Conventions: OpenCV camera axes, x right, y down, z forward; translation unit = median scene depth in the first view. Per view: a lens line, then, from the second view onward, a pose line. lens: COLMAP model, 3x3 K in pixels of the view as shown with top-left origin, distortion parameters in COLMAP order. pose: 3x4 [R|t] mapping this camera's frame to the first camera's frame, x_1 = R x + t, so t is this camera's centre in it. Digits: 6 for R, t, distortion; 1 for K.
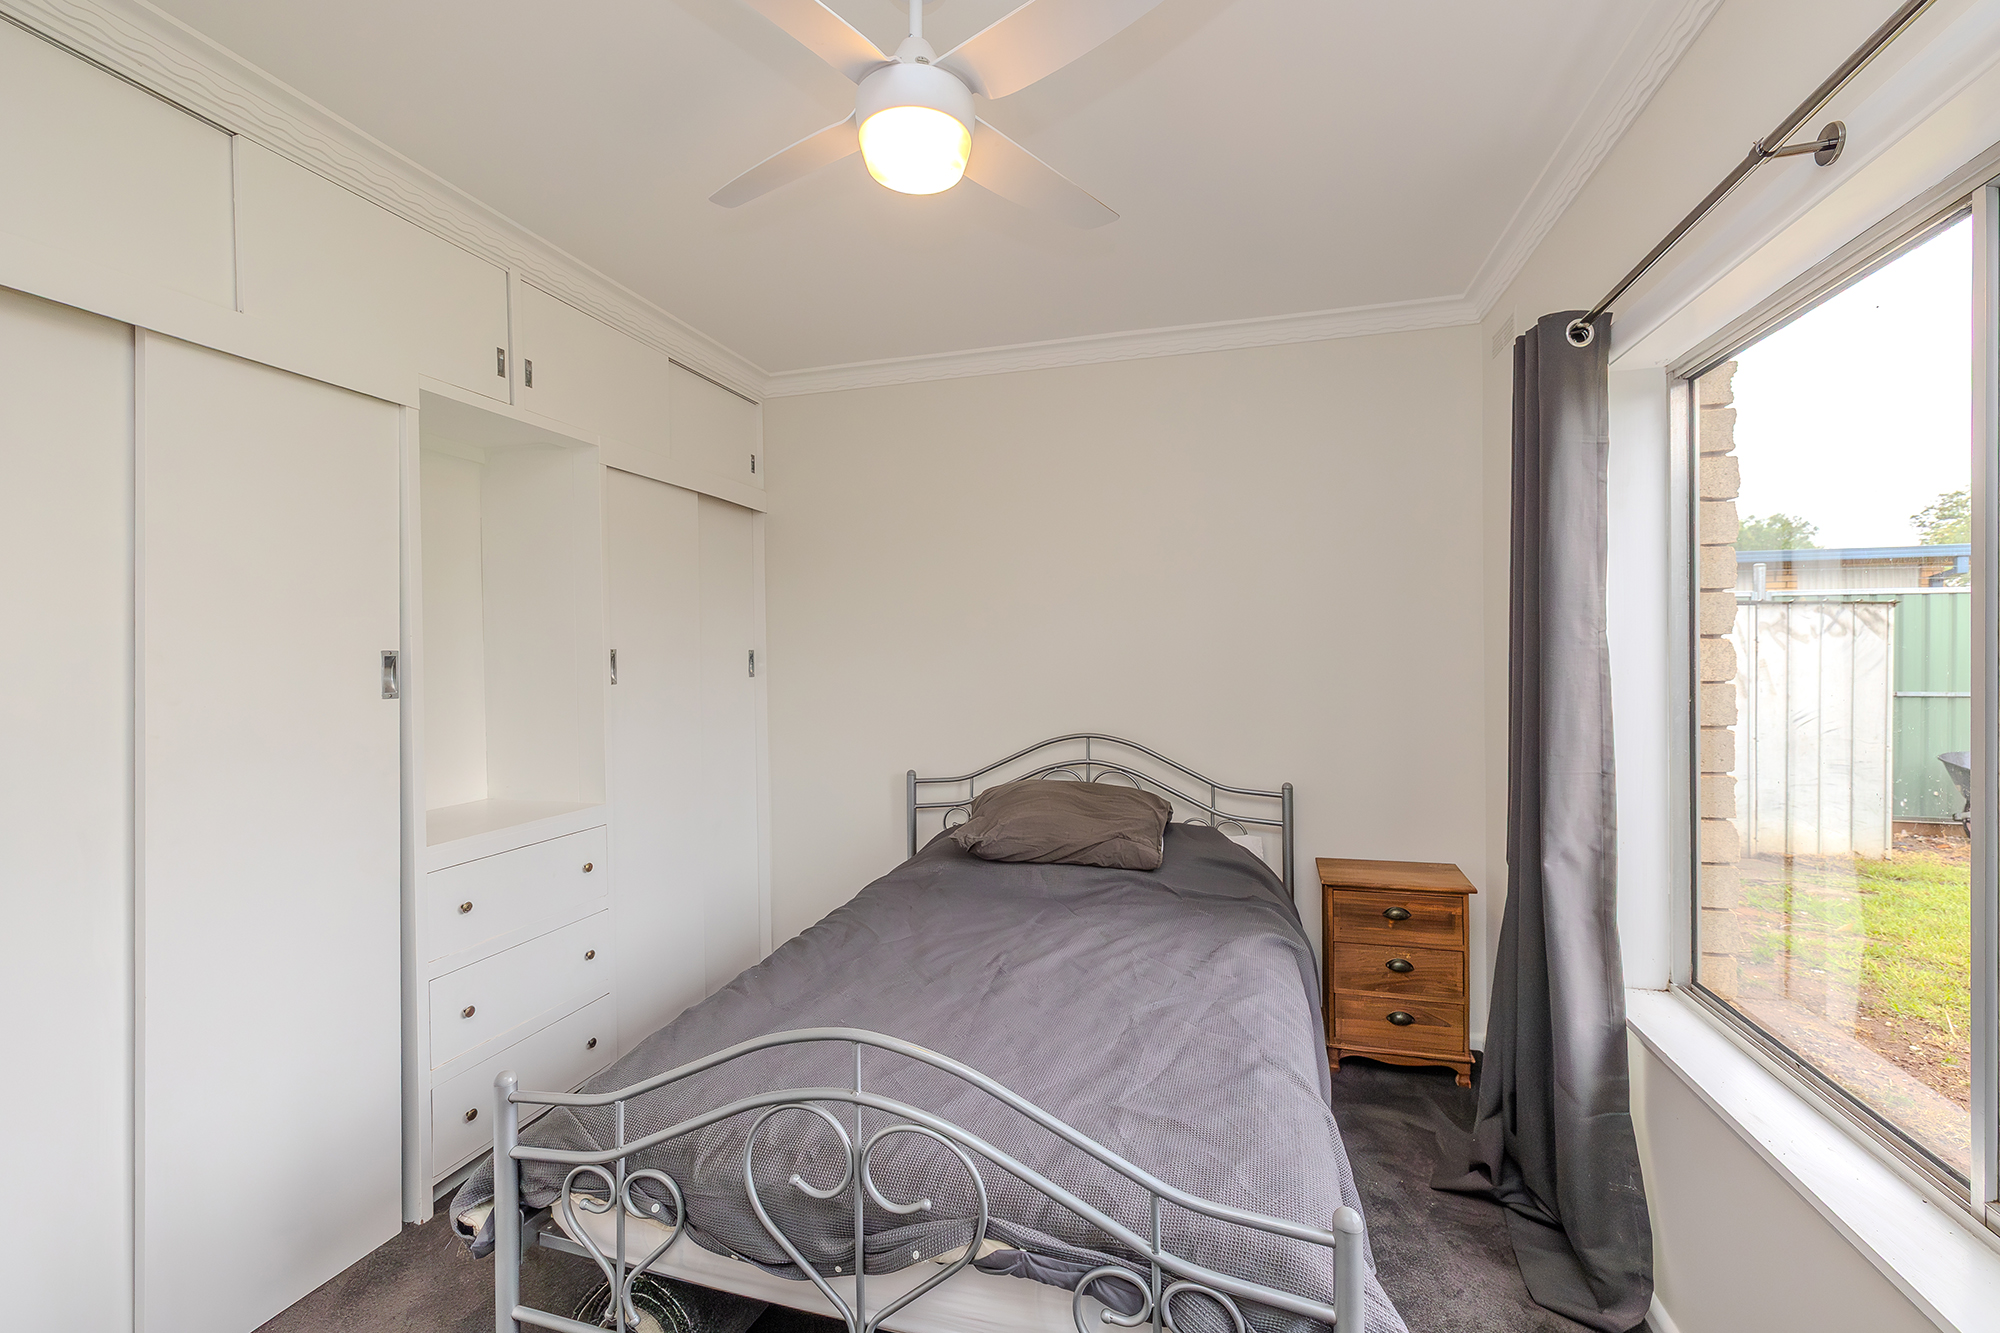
lens RADIAL K [[854.5, 0, 1008.3], [0, 854.5, 668.2], [0, 0, 1]] dist [-0.002137, -0.000019]
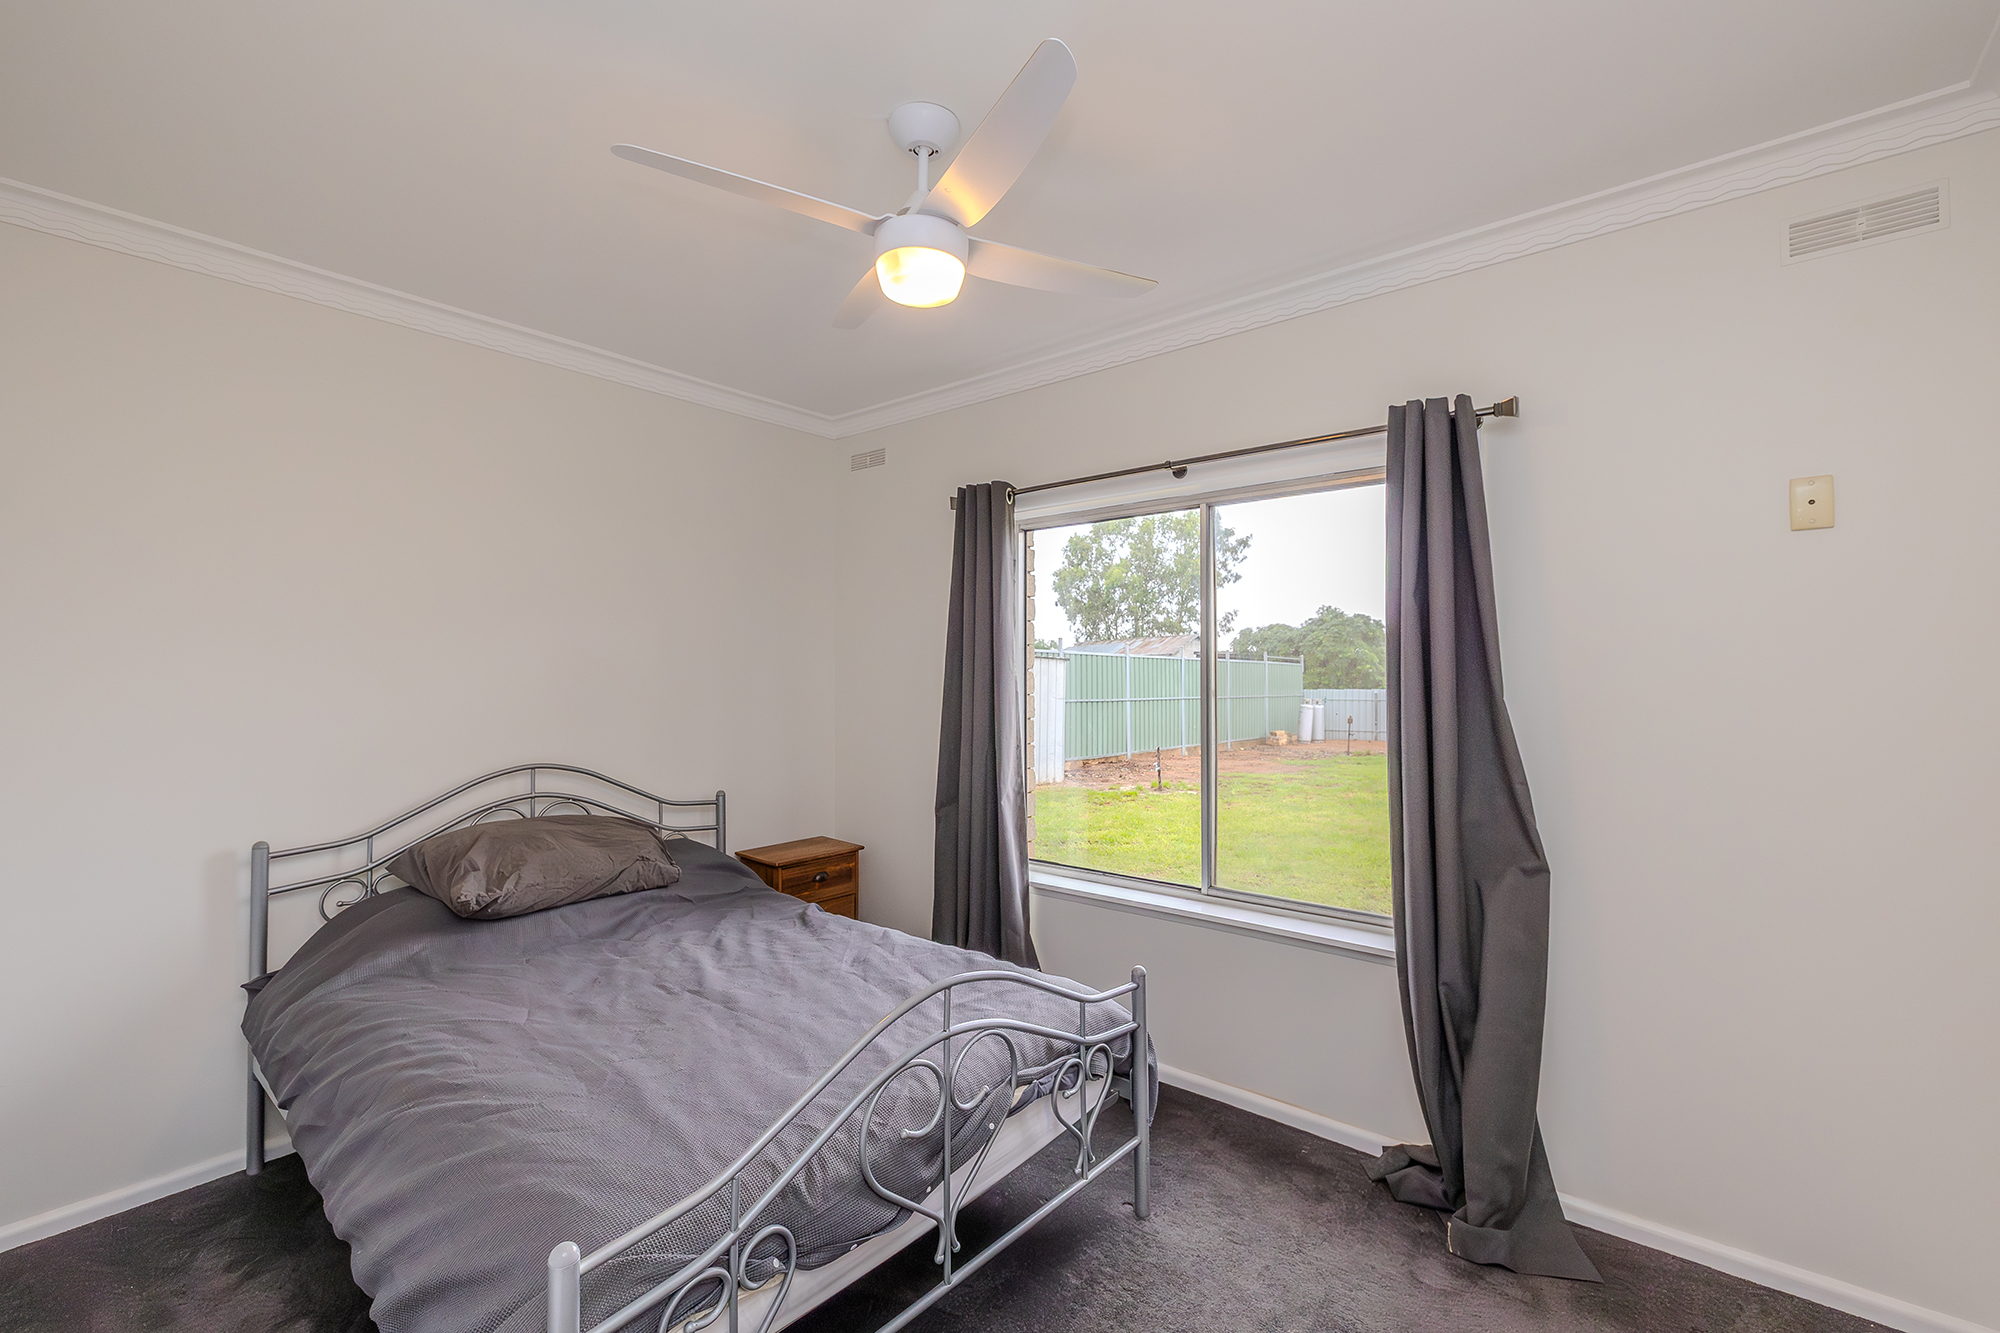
lens RADIAL K [[854.5, 0, 1008.3], [0, 854.5, 668.2], [0, 0, 1]] dist [-0.002137, -0.000019]
pose [[0.412457, 0.015092, 0.910852, -0.699272], [0.011624, 0.999694, -0.021828, 0.000094], [-0.910903, 0.019591, 0.412155, 0.217235]]
